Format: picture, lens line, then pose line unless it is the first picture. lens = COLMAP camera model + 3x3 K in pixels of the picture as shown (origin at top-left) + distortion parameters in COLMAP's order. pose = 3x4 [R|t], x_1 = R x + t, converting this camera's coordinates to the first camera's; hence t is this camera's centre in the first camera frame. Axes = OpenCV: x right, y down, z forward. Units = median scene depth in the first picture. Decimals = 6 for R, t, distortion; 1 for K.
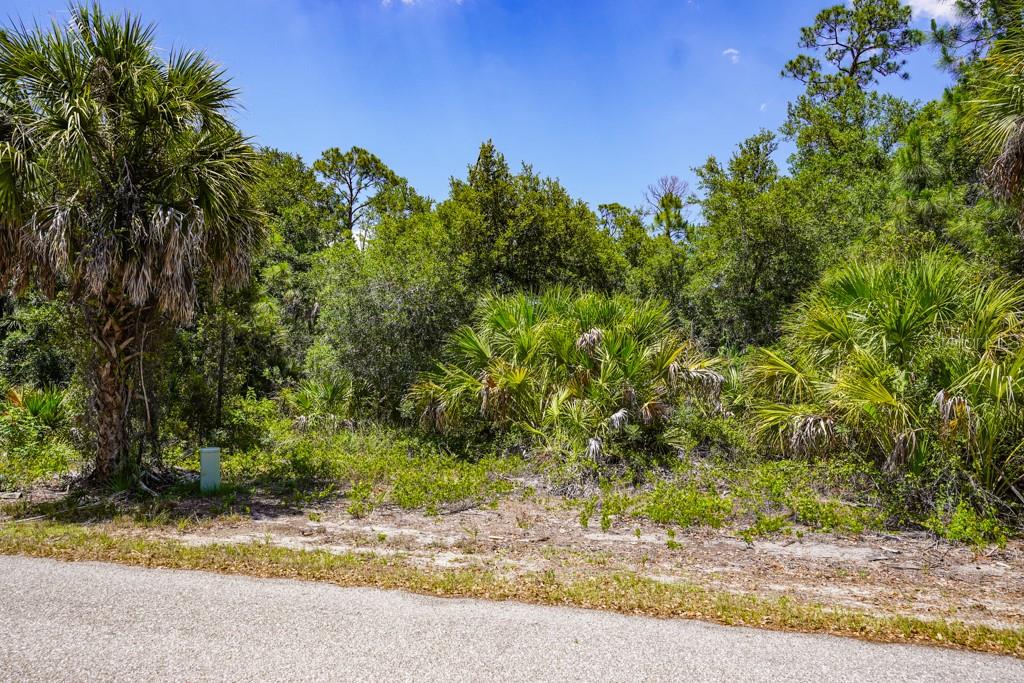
lens RADIAL K [[728.0, 0, 512.0], [0, 728.0, 341.5], [0, 0, 1]] dist [-0.003902, 0.069070]
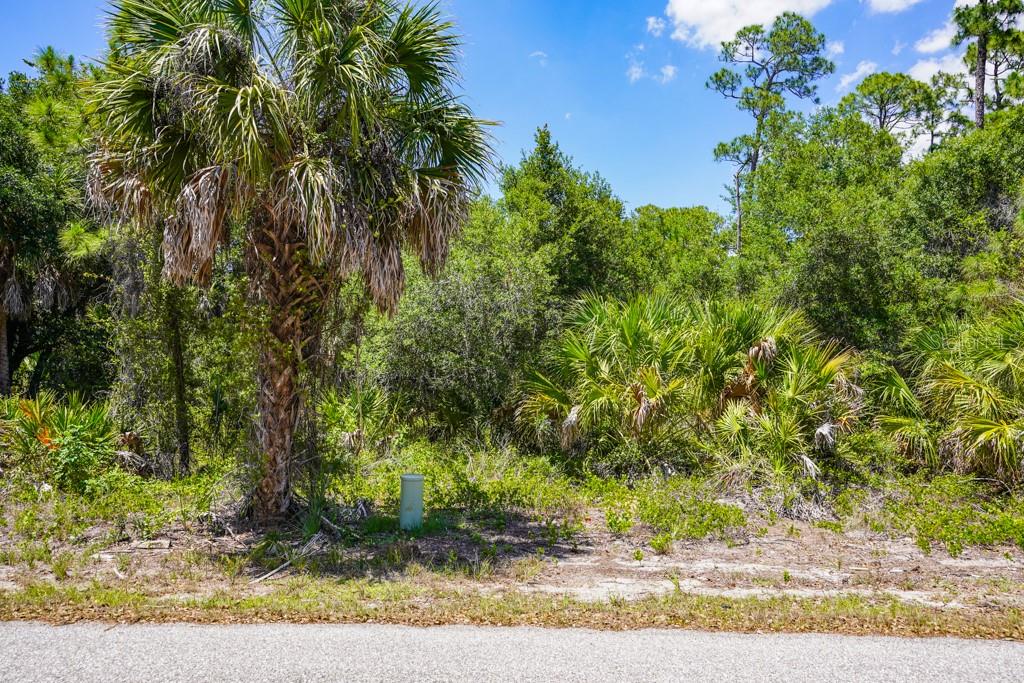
lens RADIAL K [[777.4, 0, 512.0], [0, 777.4, 341.5], [0, 0, 1]] dist [0.047294, 0.028957]
pose [[0.963713, 0.022130, 0.266020, -0.167997], [-0.019565, 0.999733, -0.012290, 0.002040], [-0.266221, 0.006640, 0.963889, 0.042374]]
